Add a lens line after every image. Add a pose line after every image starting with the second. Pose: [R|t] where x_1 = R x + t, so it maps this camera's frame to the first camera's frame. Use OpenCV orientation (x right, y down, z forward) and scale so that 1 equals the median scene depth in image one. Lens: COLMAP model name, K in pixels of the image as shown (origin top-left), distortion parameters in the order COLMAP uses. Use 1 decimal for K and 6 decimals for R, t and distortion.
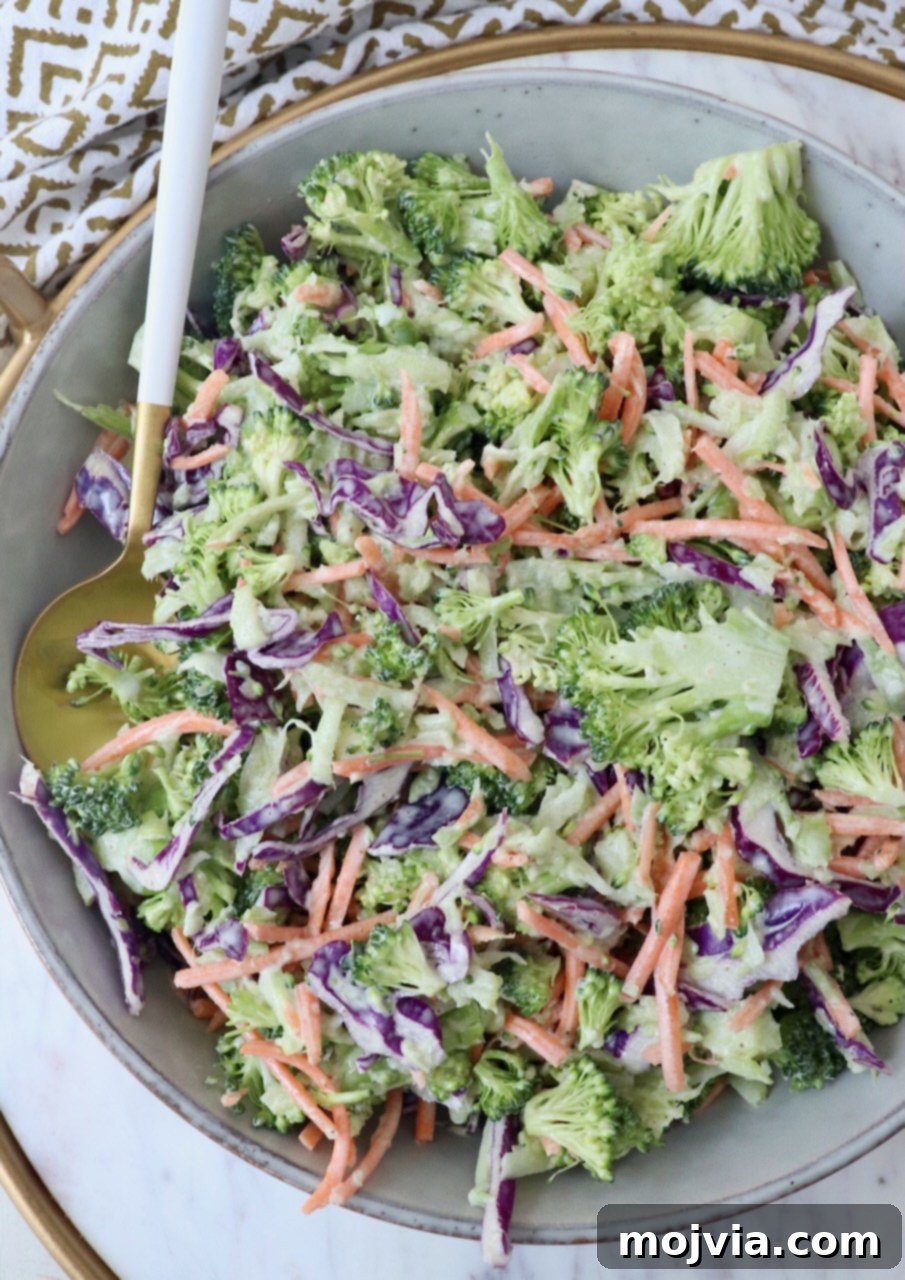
lens RADIAL K [[1305.9, 0, 452.7], [0, 1305.9, 631.0], [0, 0, 1]] dist [-0.106079, 0.000000]
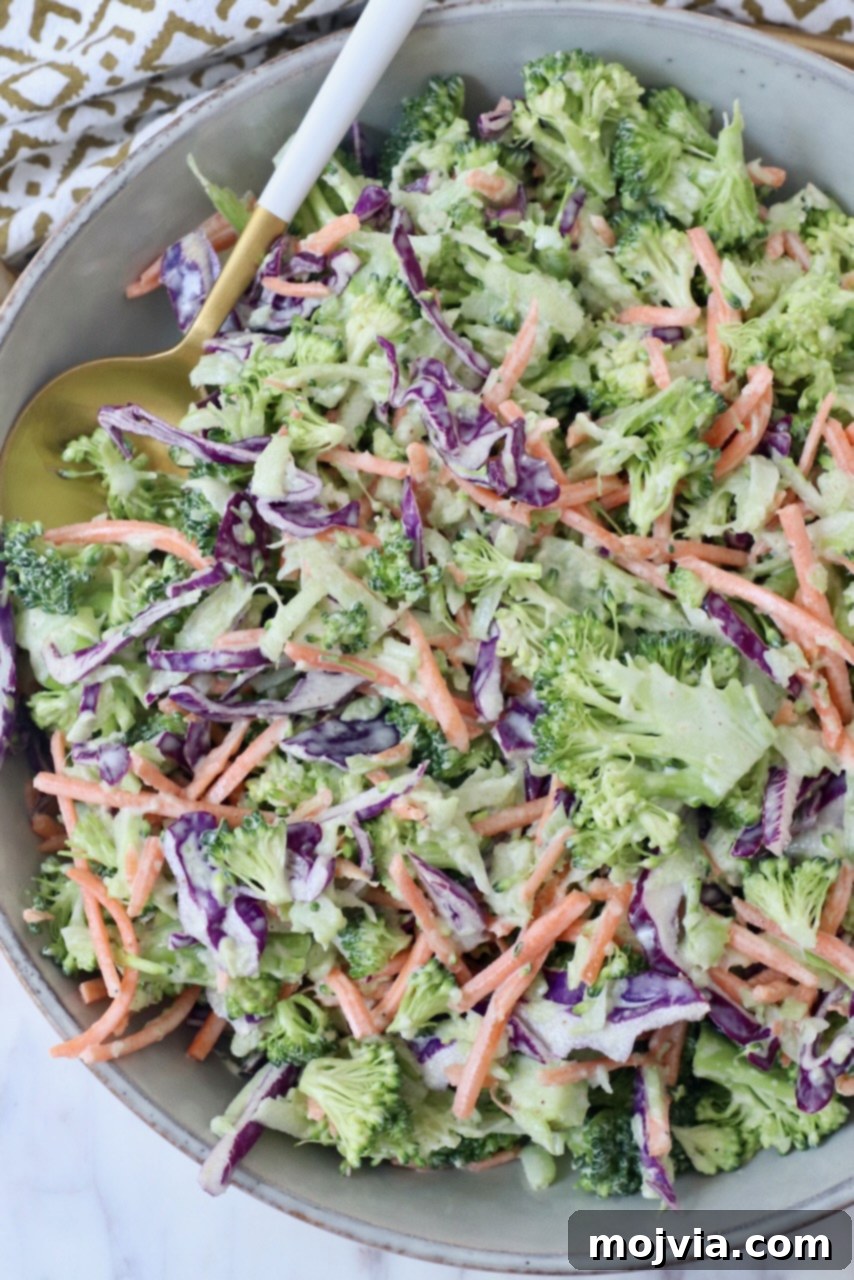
lens RADIAL K [[1970.3, 0, 426.7], [0, 1970.3, 644.3], [0, 0, 1]] dist [-0.019252, 0.000000]
pose [[0.898706, 0.436809, -0.039056, 0.055726], [-0.436268, 0.899550, 0.021885, 0.024924], [0.044693, -0.002629, 0.998997, -0.427952]]
